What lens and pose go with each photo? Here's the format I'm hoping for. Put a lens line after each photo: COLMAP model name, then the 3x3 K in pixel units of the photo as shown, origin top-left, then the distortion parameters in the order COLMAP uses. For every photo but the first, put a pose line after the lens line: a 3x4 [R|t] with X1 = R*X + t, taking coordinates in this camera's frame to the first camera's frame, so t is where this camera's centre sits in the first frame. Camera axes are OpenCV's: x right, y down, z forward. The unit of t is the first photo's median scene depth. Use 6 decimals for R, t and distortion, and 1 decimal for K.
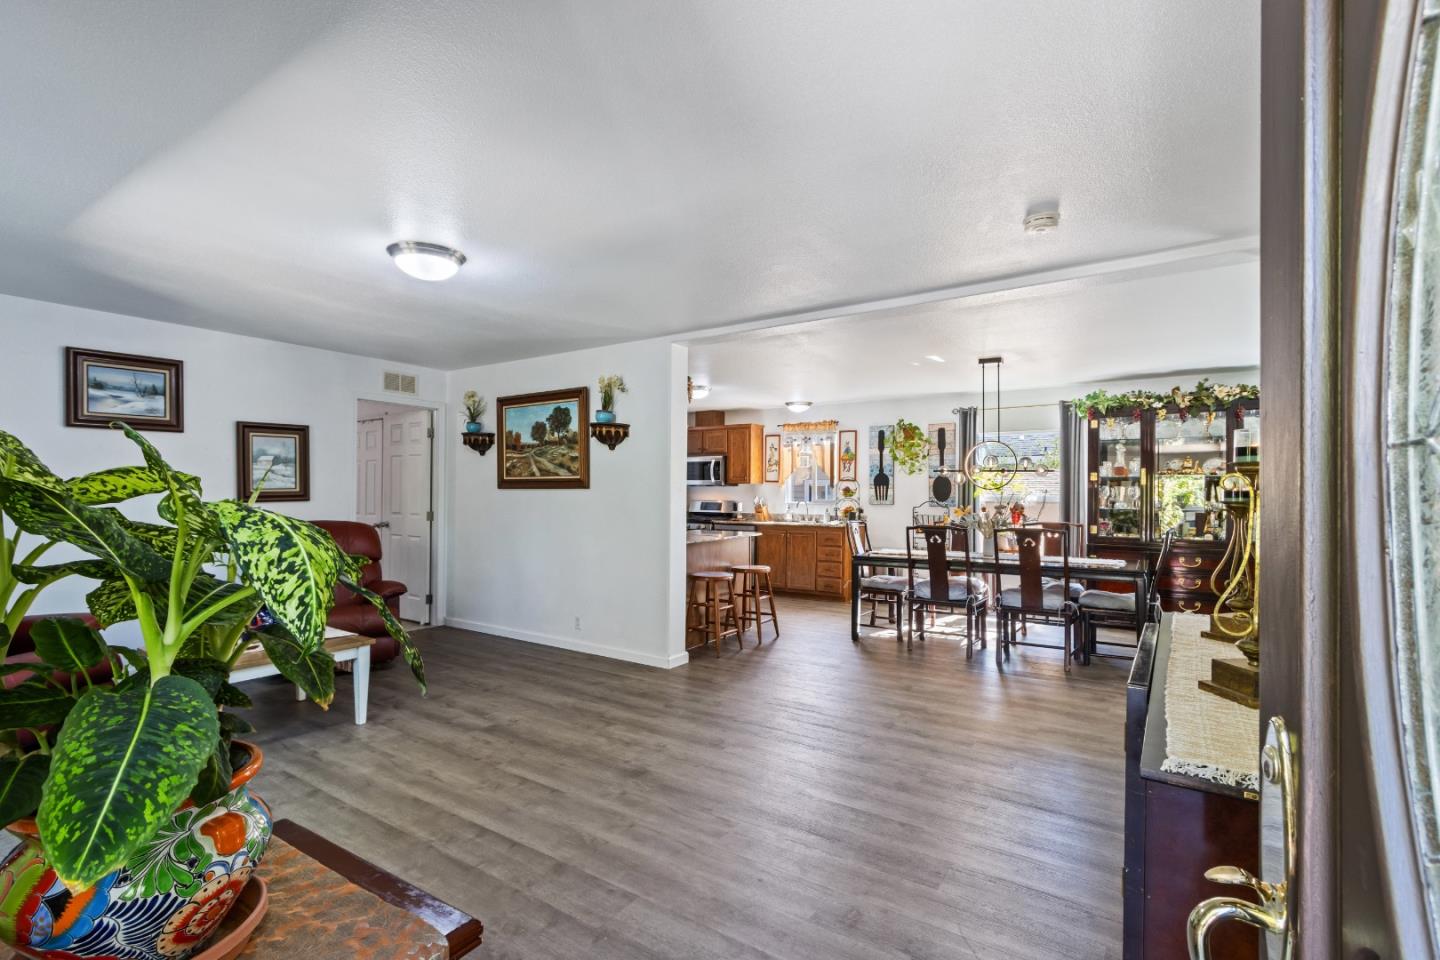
lens RADIAL K [[669.8, 0, 717.5], [0, 669.8, 486.6], [0, 0, 1]] dist [0.002252, -0.000141]
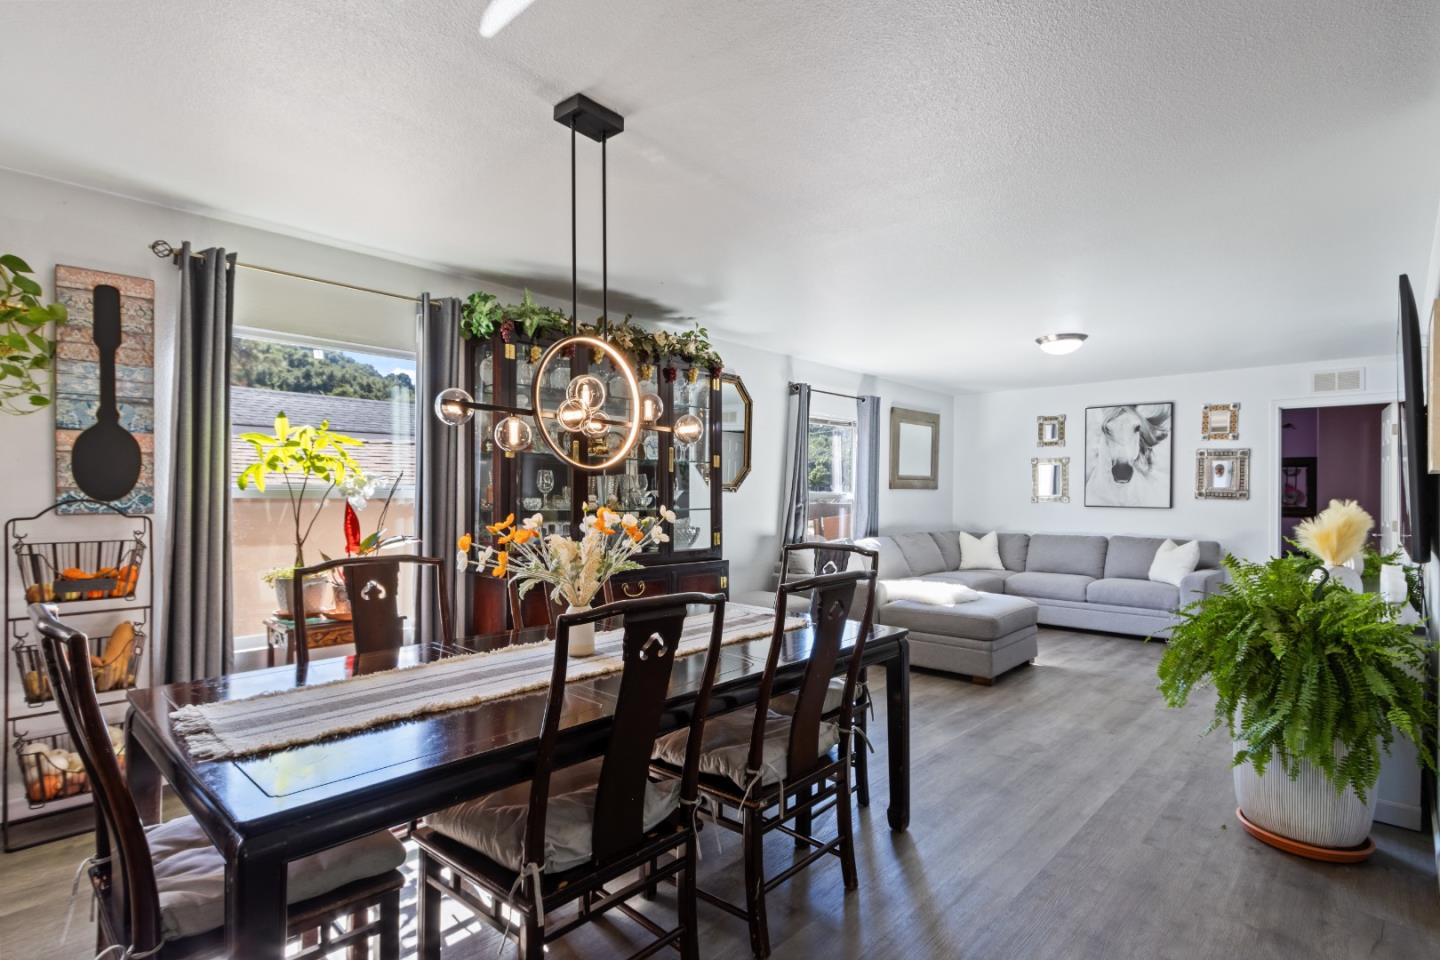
lens RADIAL K [[716.9, 0, 716.6], [0, 716.9, 490.5], [0, 0, 1]] dist [-0.001271, -0.001611]
pose [[0.163061, -0.000993, 0.986615, 0.026617], [-0.024783, 0.999680, 0.005102, 0.007758], [-0.986305, -0.025284, 0.162984, 0.672763]]
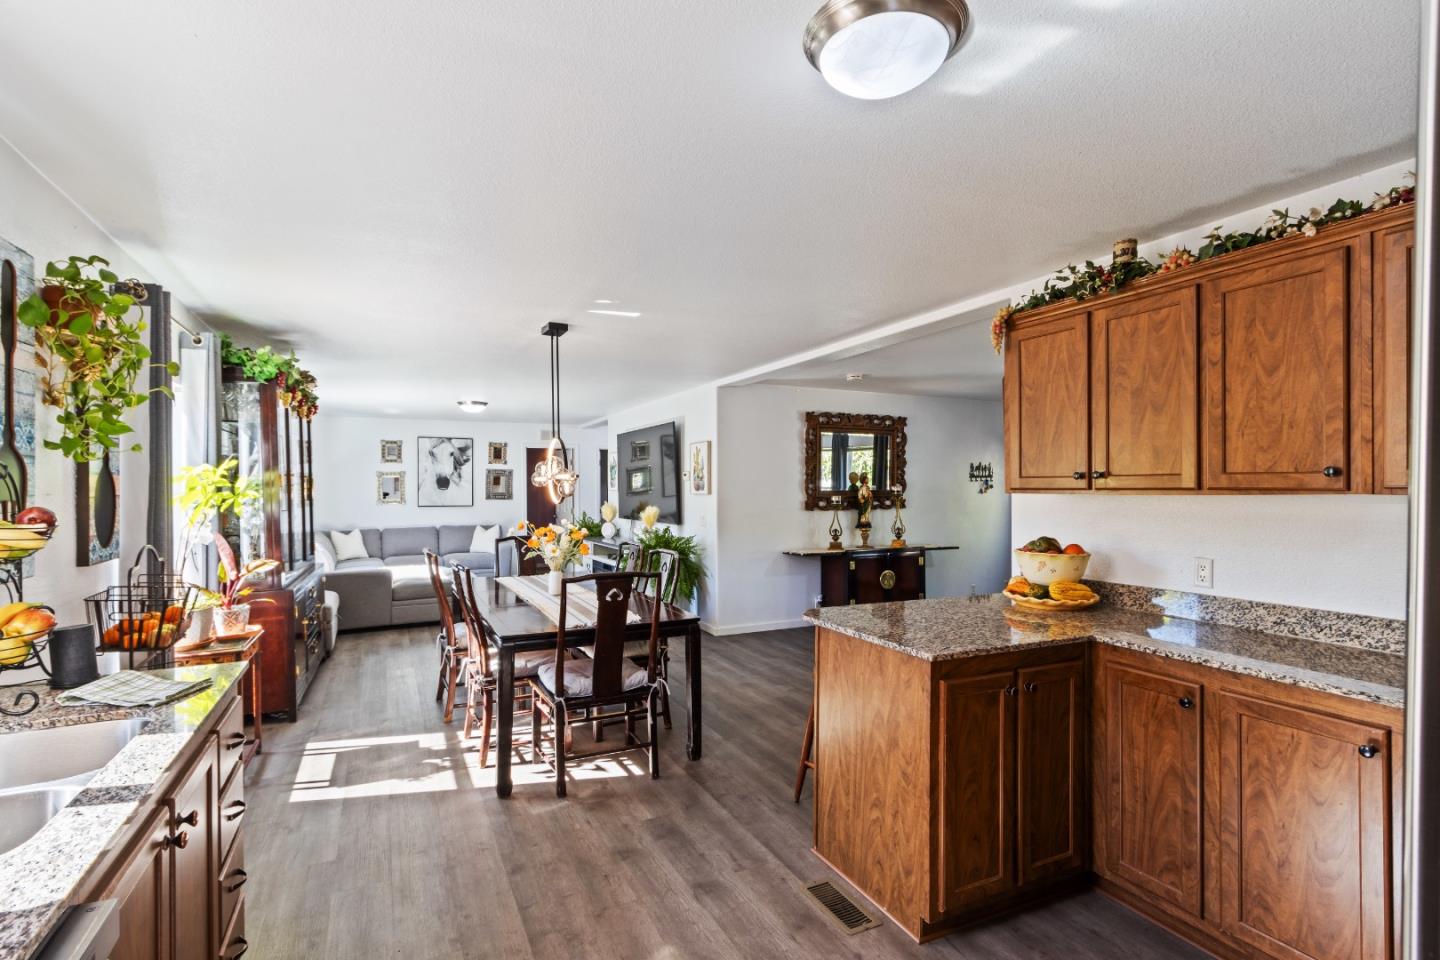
lens RADIAL K [[680.8, 0, 714.9], [0, 680.8, 487.1], [0, 0, 1]] dist [-0.001611, -0.000199]
pose [[-0.863868, -0.002200, 0.503714, -0.093347], [-0.009048, 0.999897, -0.011149, -0.006533], [-0.503637, -0.014189, -0.863799, 1.206967]]
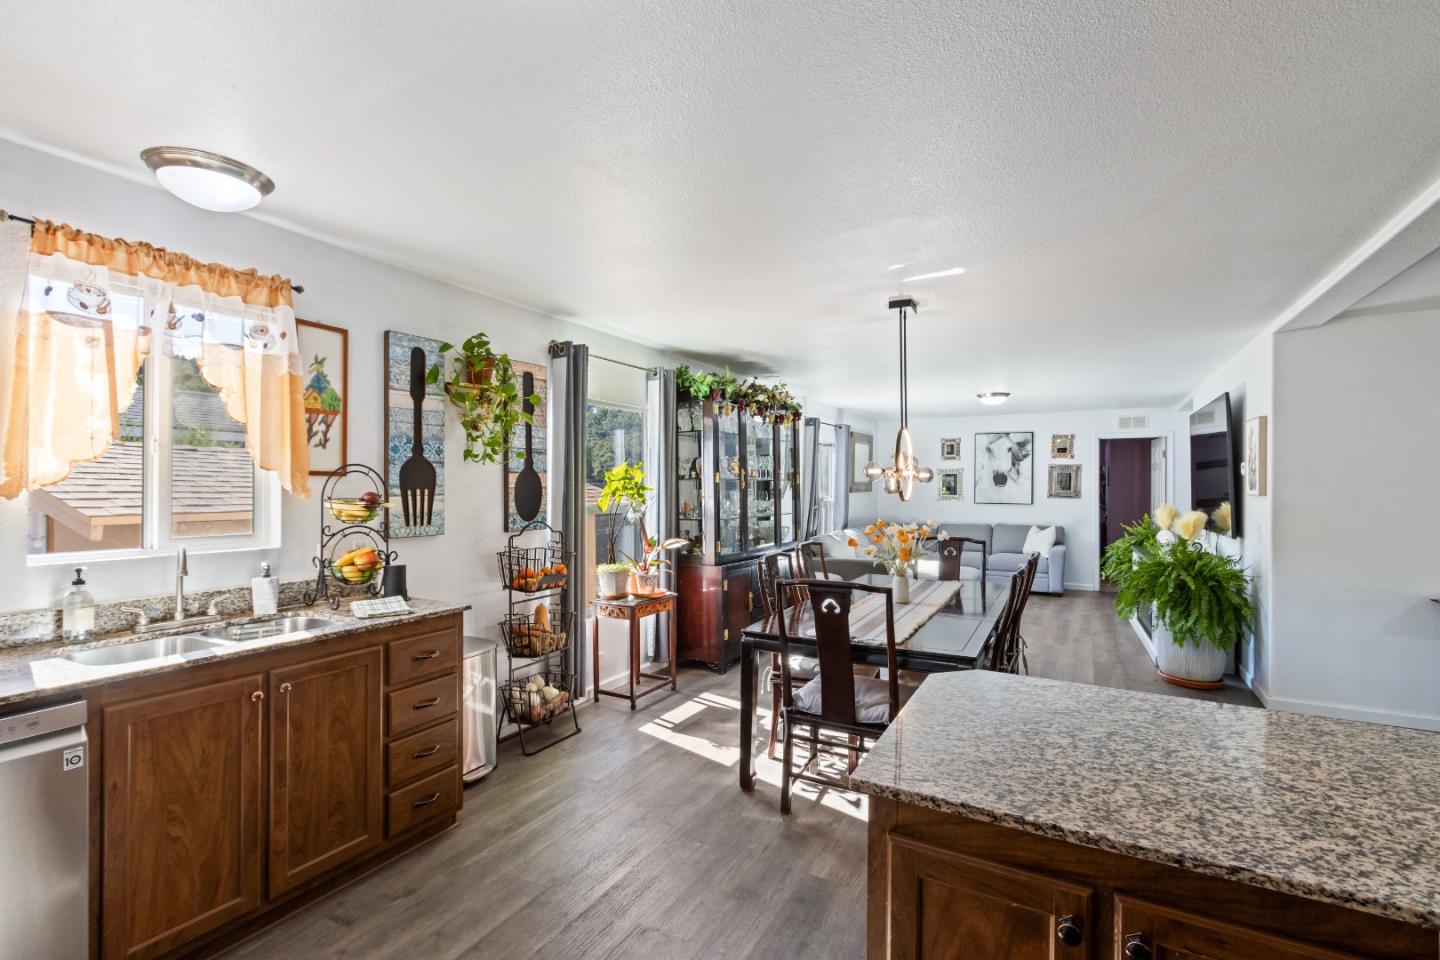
lens RADIAL K [[669.8, 0, 717.5], [0, 669.8, 486.6], [0, 0, 1]] dist [0.002252, -0.000141]
pose [[-0.092662, -0.008647, 0.995660, -0.182662], [-0.019470, 0.999787, 0.006870, -0.009905], [-0.995507, -0.018749, -0.092811, 0.965345]]
